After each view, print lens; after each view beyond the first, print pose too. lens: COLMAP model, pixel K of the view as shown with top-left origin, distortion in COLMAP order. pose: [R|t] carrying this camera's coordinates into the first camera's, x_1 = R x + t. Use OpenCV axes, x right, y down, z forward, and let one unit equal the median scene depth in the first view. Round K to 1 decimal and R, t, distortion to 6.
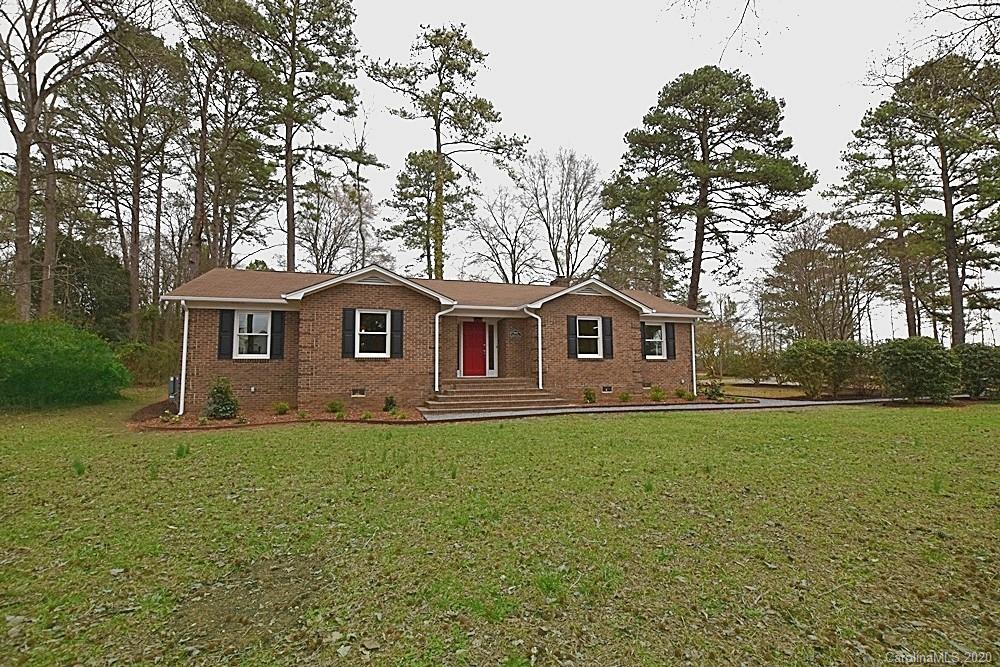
lens RADIAL K [[440.5, 0, 501.2], [0, 440.5, 336.6], [0, 0, 1]] dist [-0.027482, 0.000303]
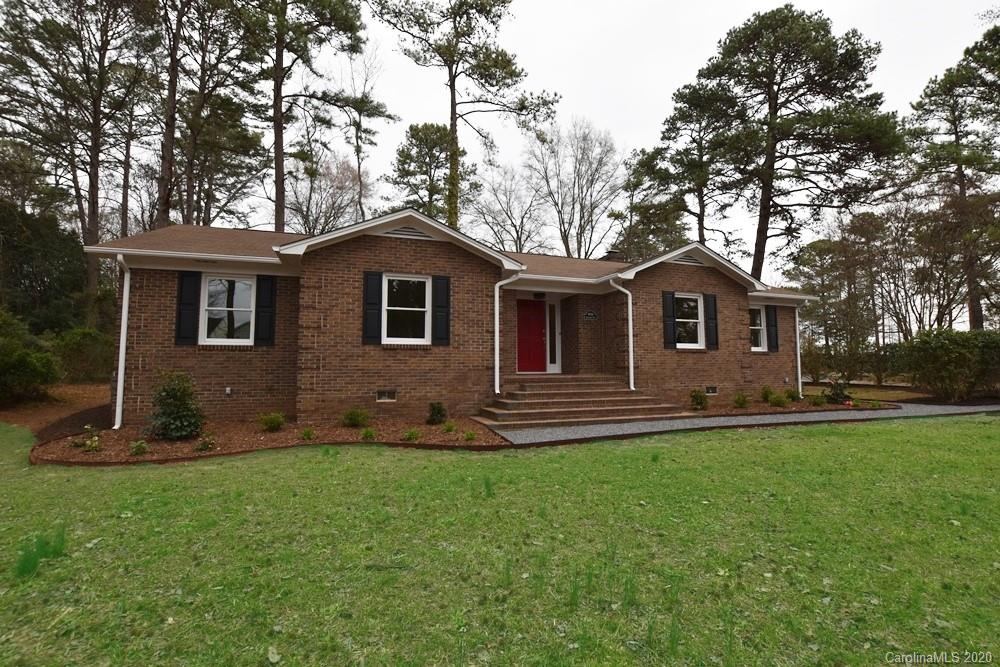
lens RADIAL K [[440.5, 0, 501.2], [0, 440.5, 336.6], [0, 0, 1]] dist [-0.027482, 0.000303]
pose [[0.999515, 0.007070, 0.030327, -0.083784], [-0.007352, 0.999931, 0.009184, 0.014112], [-0.030260, -0.009403, 0.999498, 0.156714]]
